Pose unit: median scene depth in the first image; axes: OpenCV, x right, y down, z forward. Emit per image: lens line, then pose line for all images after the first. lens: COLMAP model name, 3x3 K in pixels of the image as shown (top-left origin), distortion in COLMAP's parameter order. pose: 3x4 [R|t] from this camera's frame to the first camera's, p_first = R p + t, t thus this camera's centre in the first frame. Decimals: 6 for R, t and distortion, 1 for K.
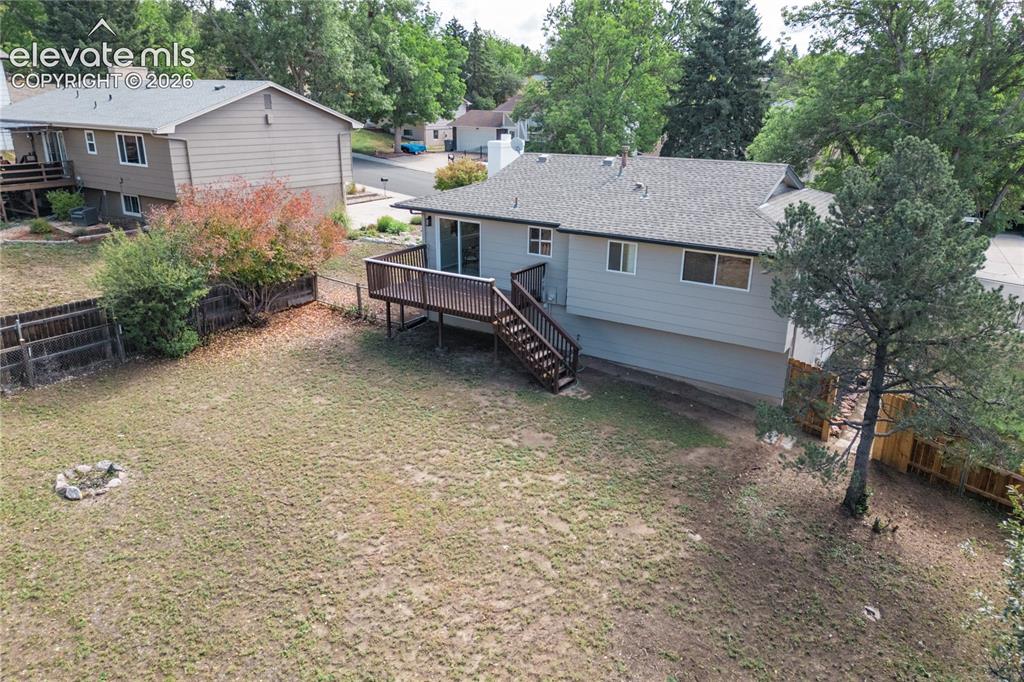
lens RADIAL K [[715.4, 0, 512.0], [0, 715.4, 341.0], [0, 0, 1]] dist [0.082278, -0.087650]
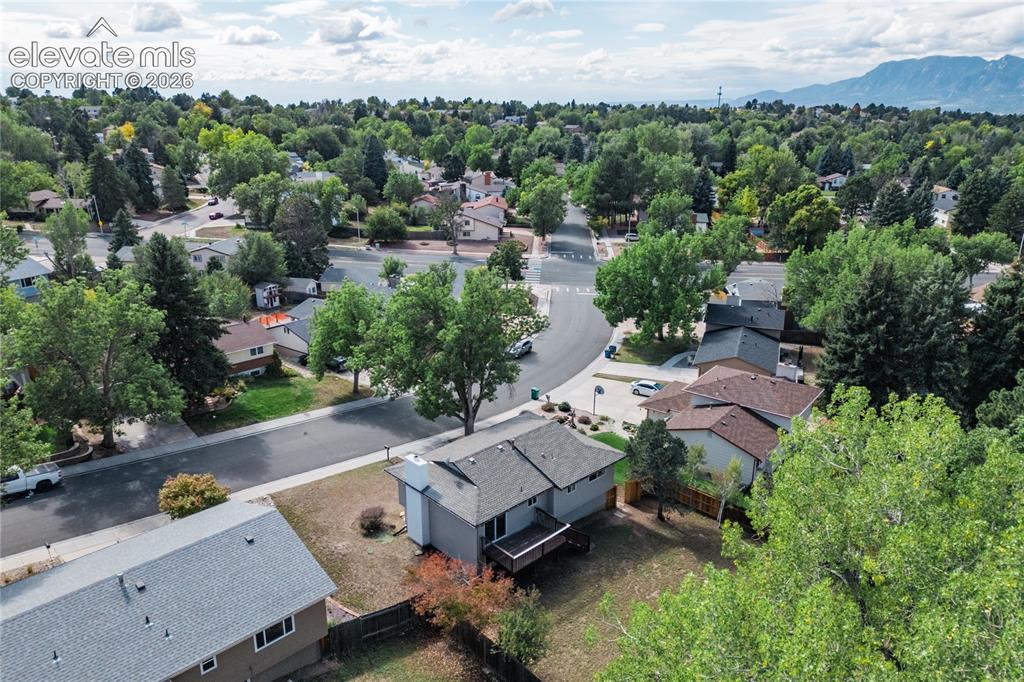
lens RADIAL K [[715.4, 0, 512.0], [0, 715.4, 341.0], [0, 0, 1]] dist [0.082278, -0.087650]
pose [[0.217139, -0.325360, 0.920322, -1.938156], [0.308738, 0.917308, 0.251451, -1.226723], [-0.926030, 0.229538, 0.299634, 0.349572]]
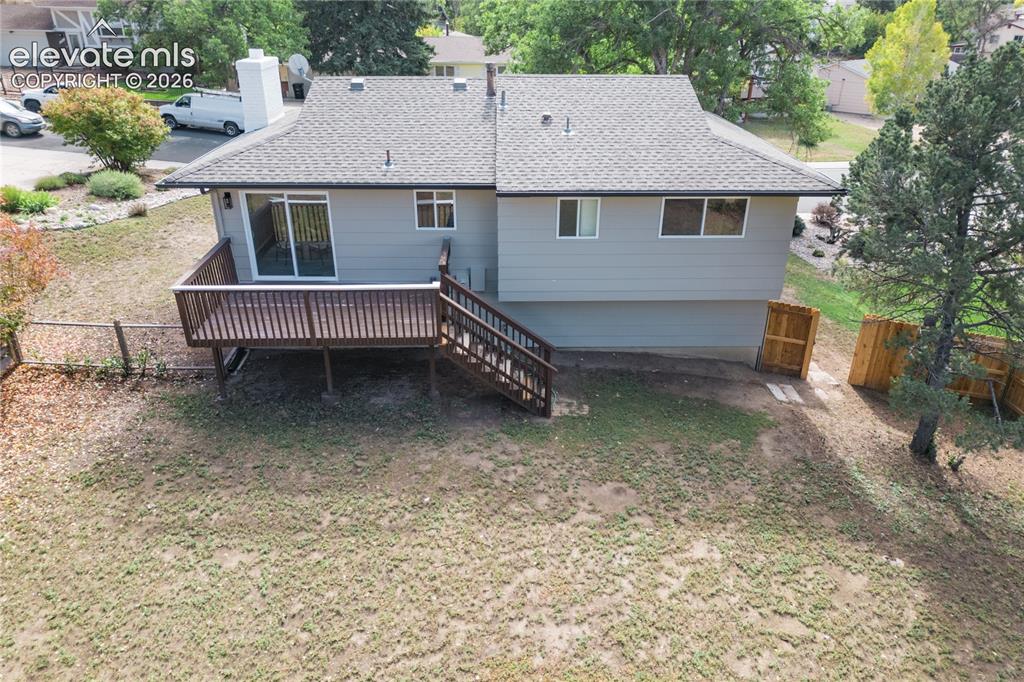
lens RADIAL K [[715.4, 0, 512.0], [0, 715.4, 341.0], [0, 0, 1]] dist [0.082278, -0.087650]
pose [[0.820388, -0.257197, 0.510699, -0.323025], [0.187539, 0.964754, 0.184604, -0.143884], [-0.540179, -0.055671, 0.839707, 0.391176]]
